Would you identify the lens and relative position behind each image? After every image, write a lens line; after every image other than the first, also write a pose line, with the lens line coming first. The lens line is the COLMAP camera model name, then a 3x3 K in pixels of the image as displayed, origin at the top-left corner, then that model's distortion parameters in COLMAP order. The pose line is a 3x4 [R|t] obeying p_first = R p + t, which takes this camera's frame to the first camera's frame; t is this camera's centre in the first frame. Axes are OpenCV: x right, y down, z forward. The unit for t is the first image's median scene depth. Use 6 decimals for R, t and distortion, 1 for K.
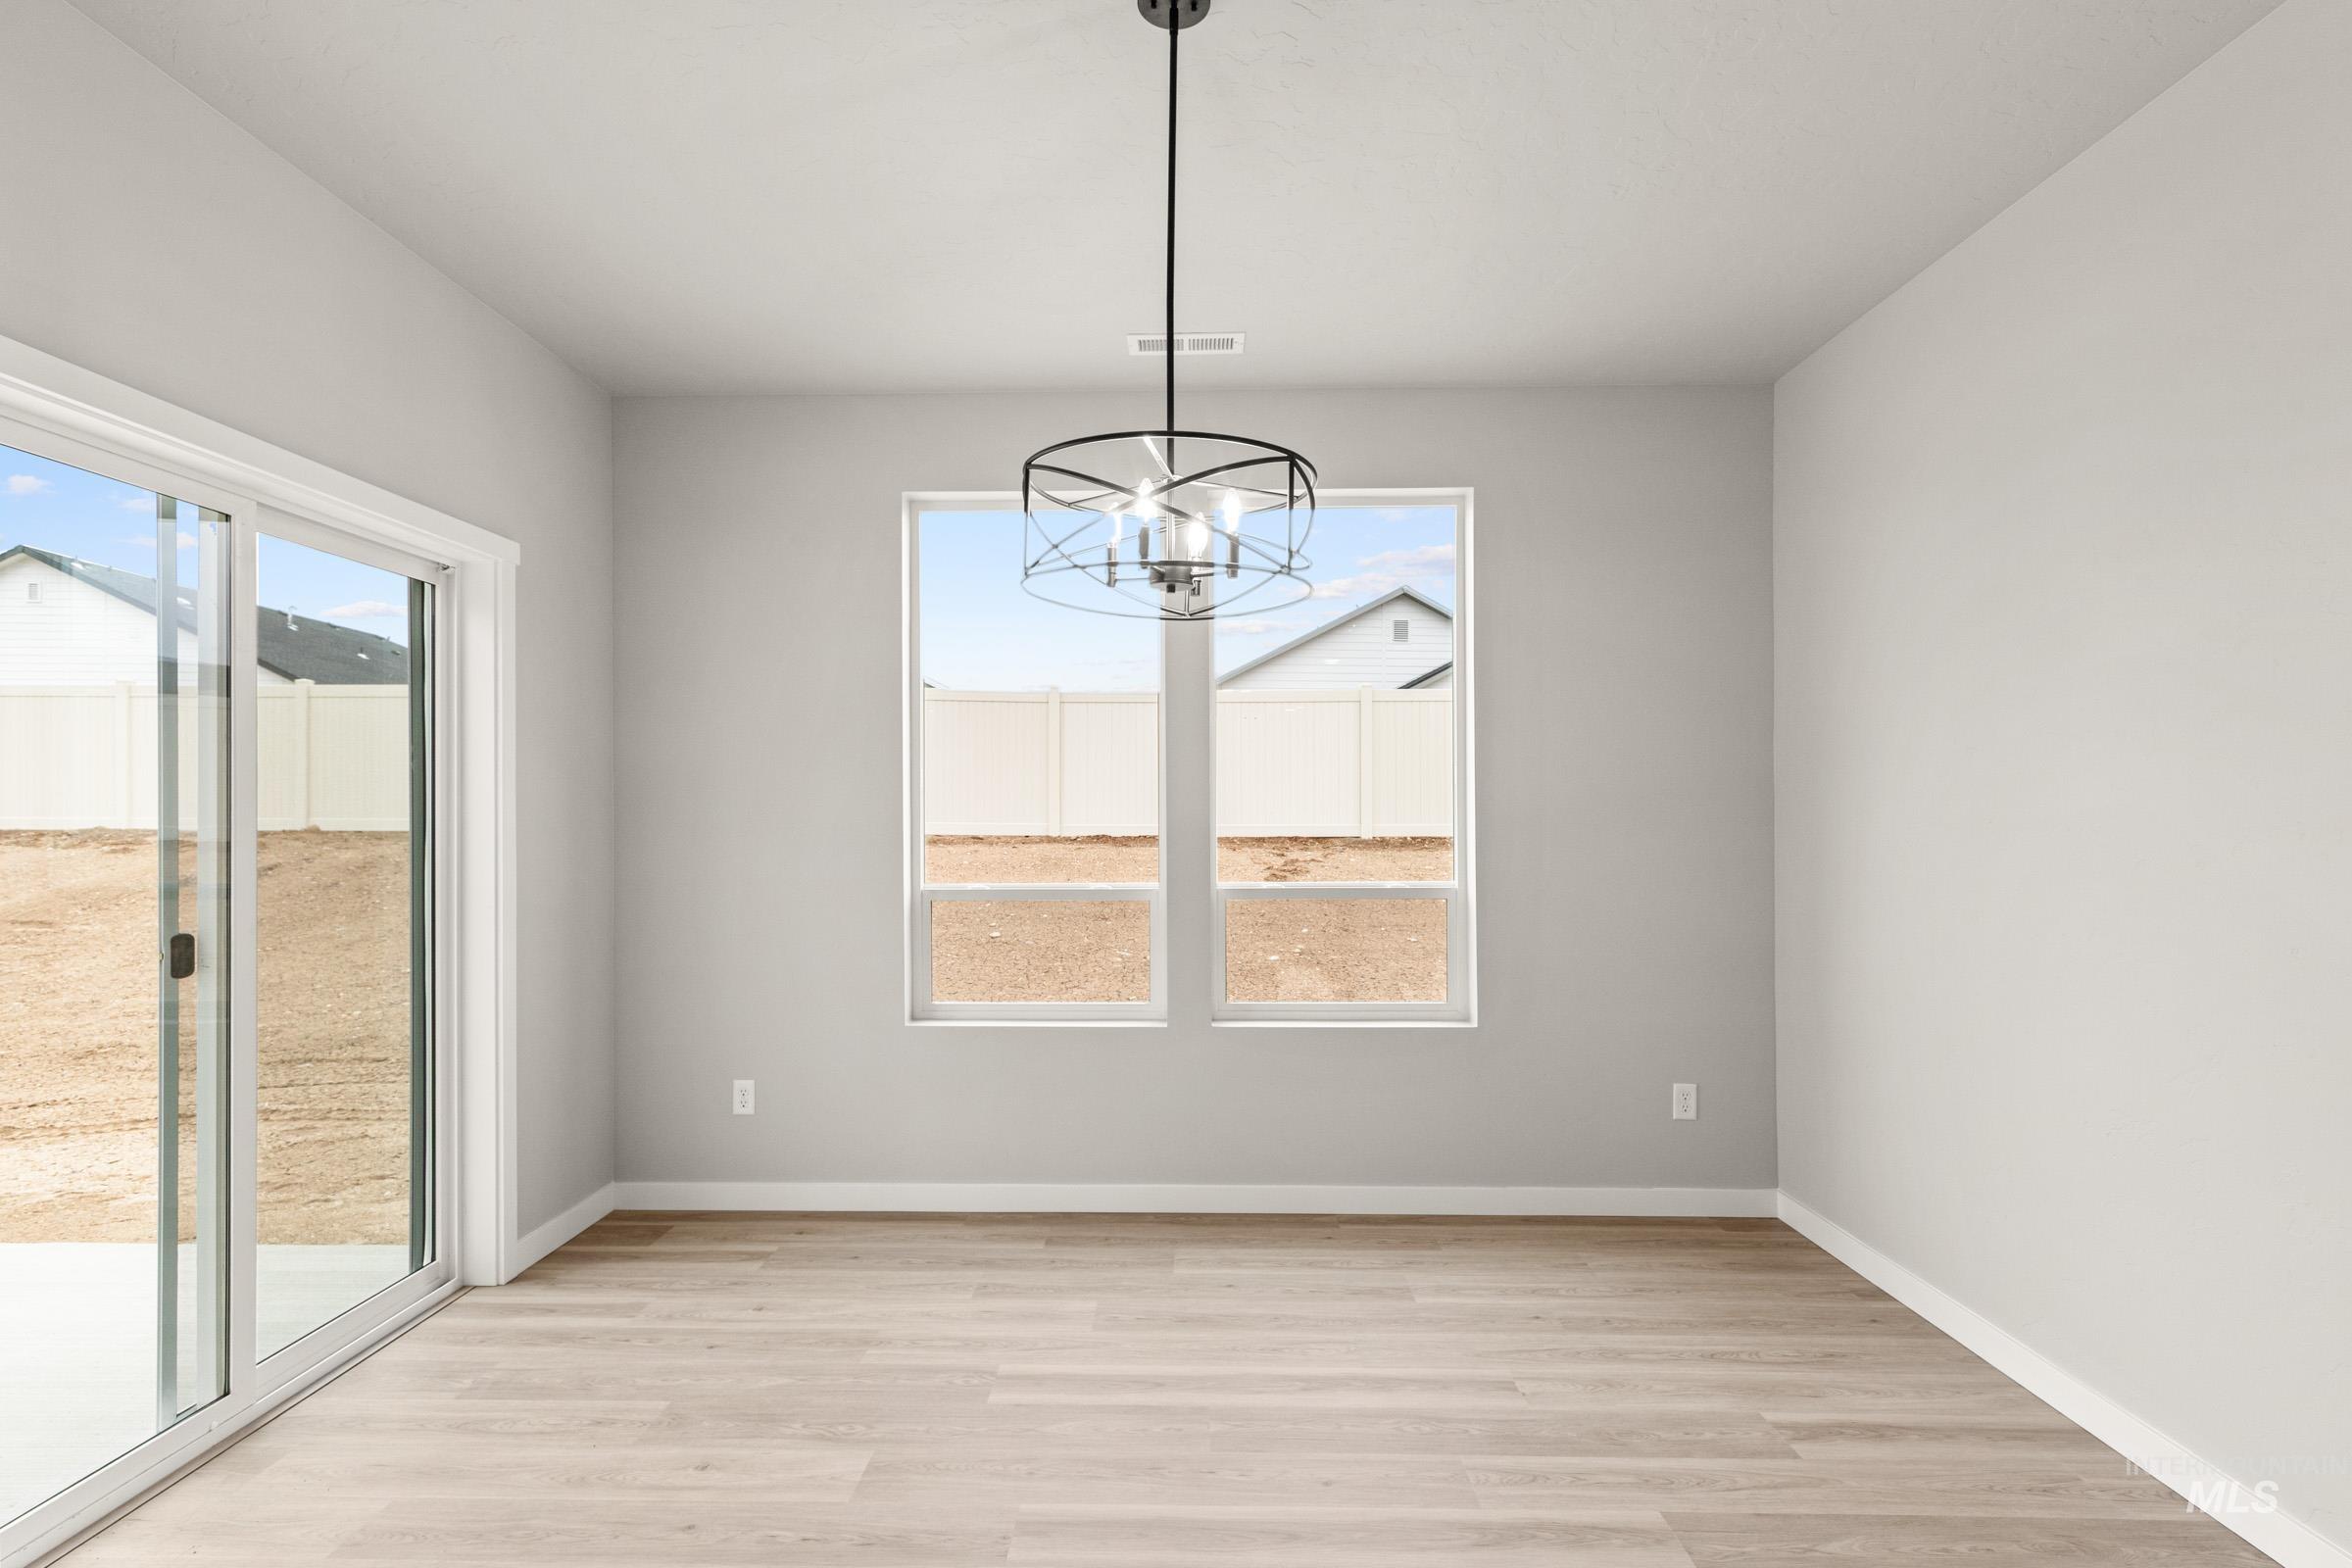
lens RADIAL K [[1124.3, 0, 1180.2], [0, 1124.3, 809.9], [0, 0, 1]] dist [-0.010802, -0.000562]
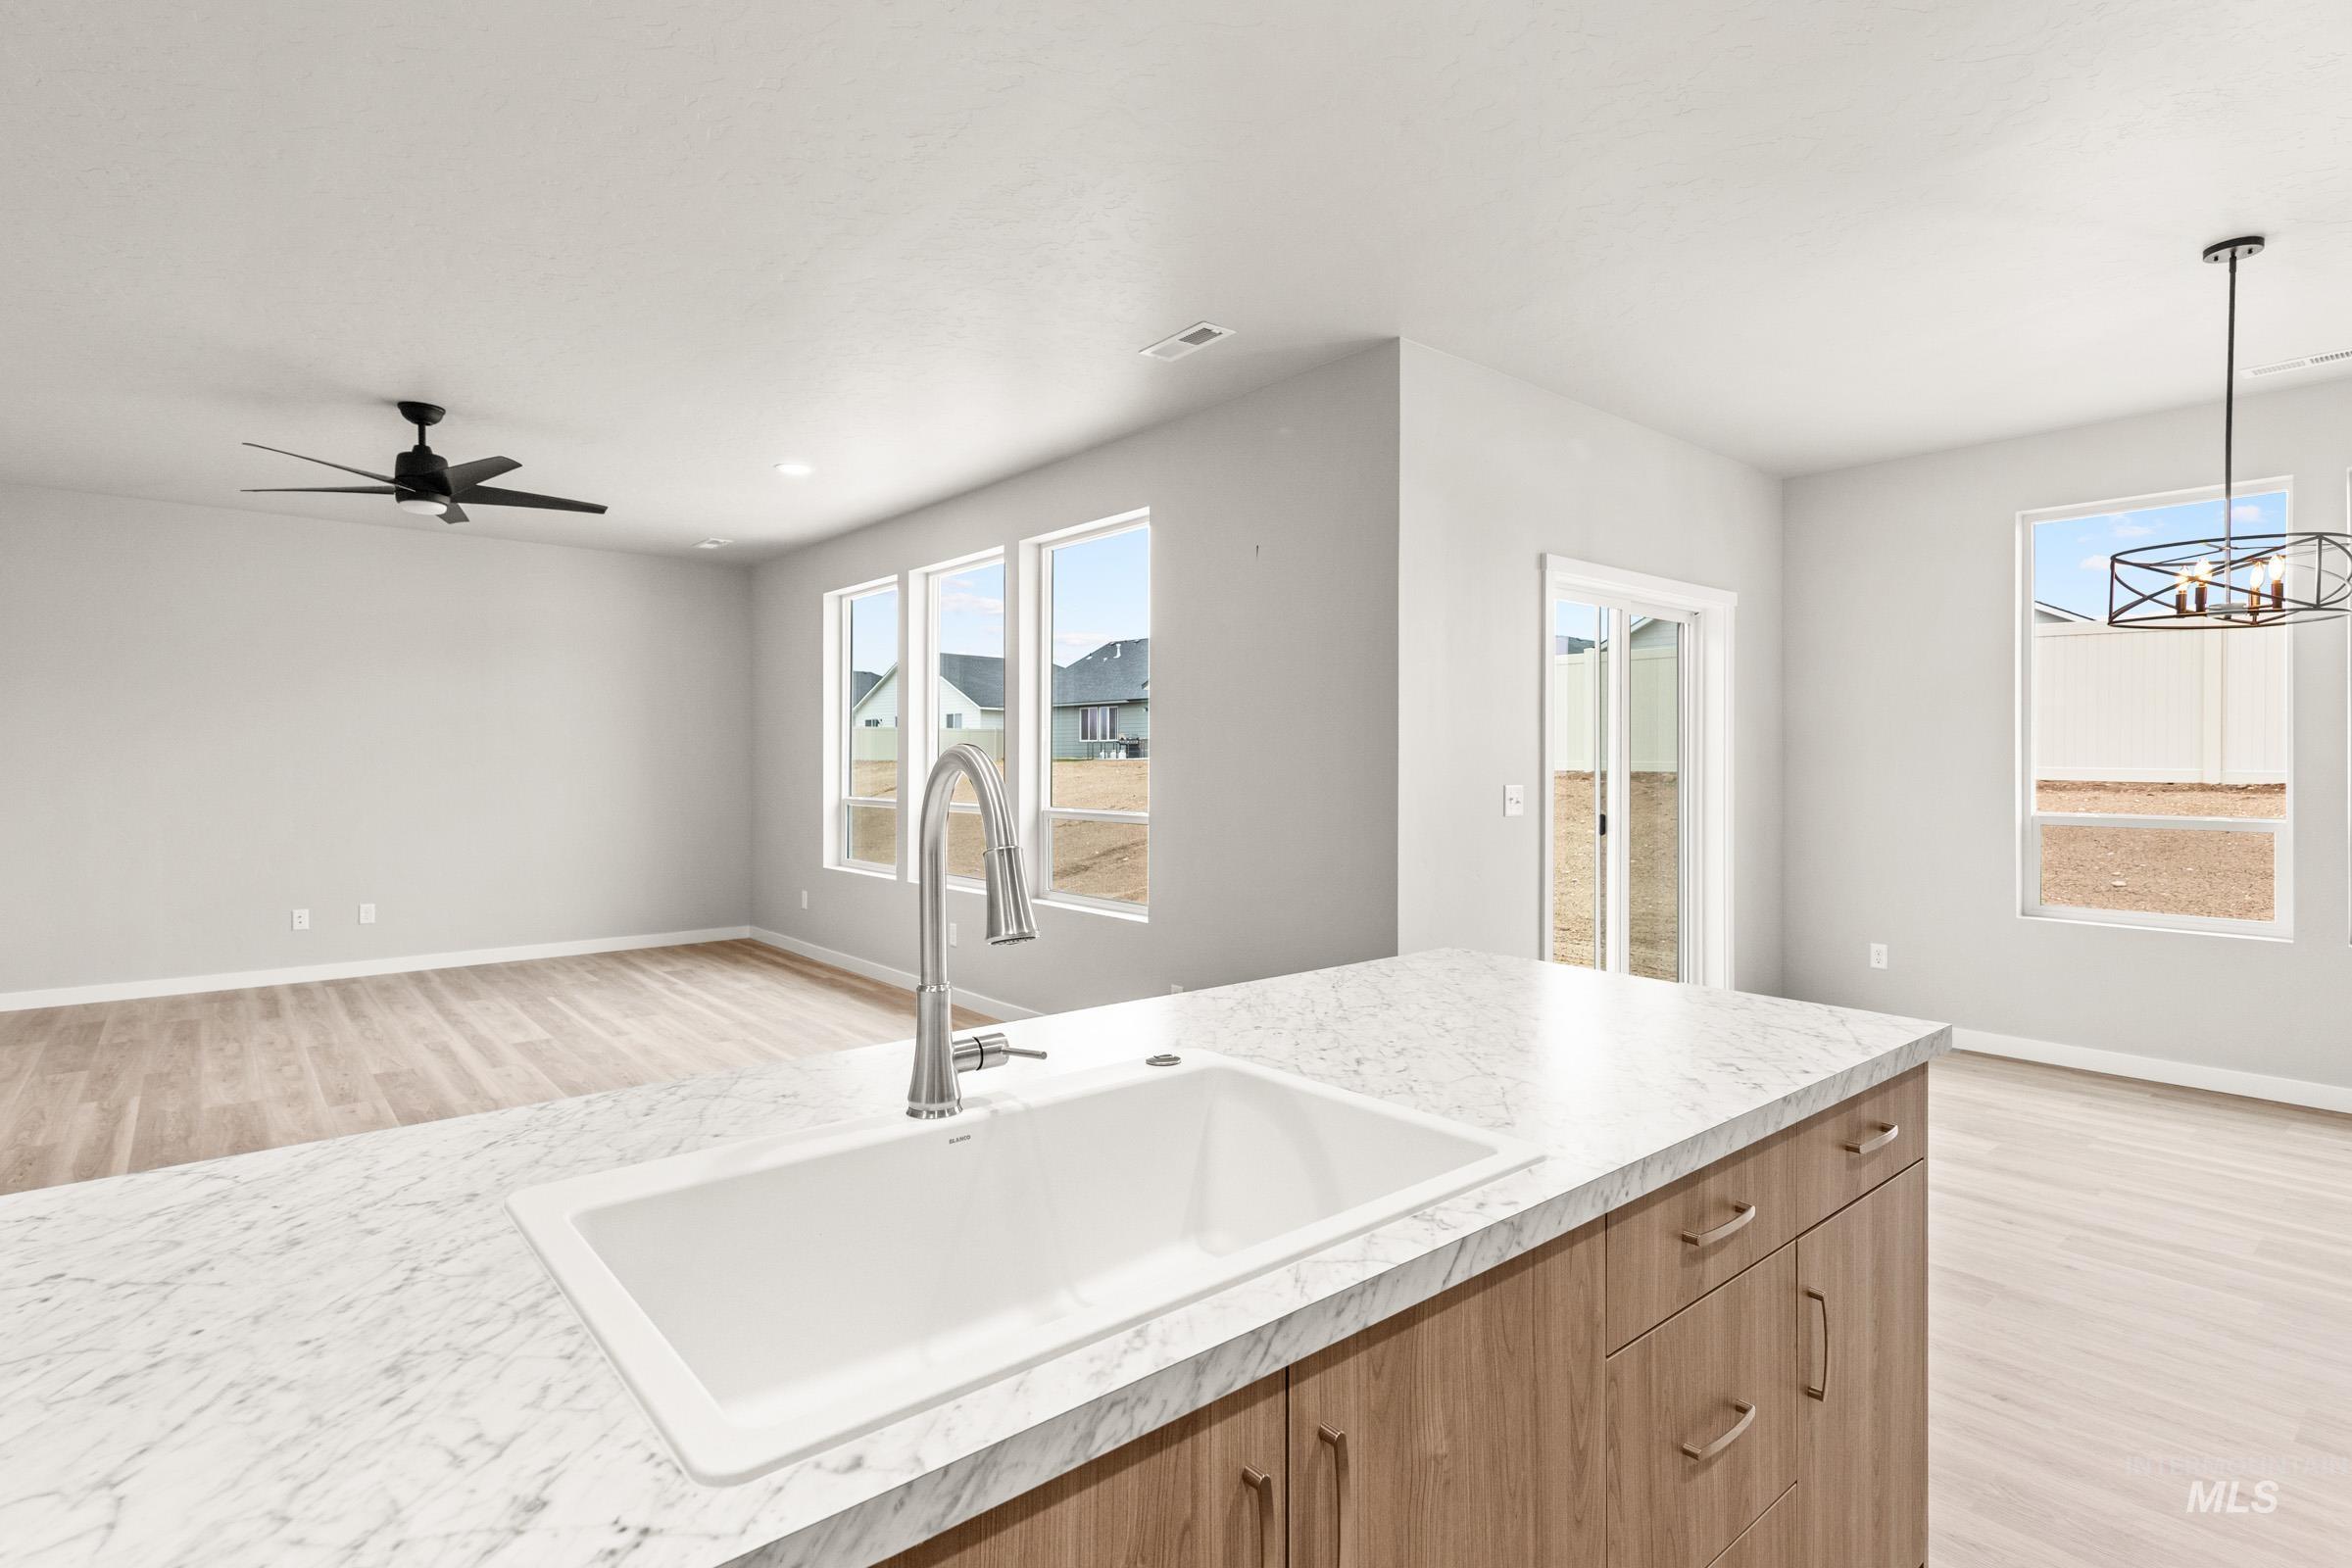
lens RADIAL K [[1173.0, 0, 1185.2], [0, 1173.0, 764.0], [0, 0, 1]] dist [0.019594, -0.001121]
pose [[0.667676, 0.005526, -0.744431, 0.137813], [0.000868, 0.999966, 0.008201, -0.000661], [0.744451, -0.006121, 0.667649, -0.654472]]
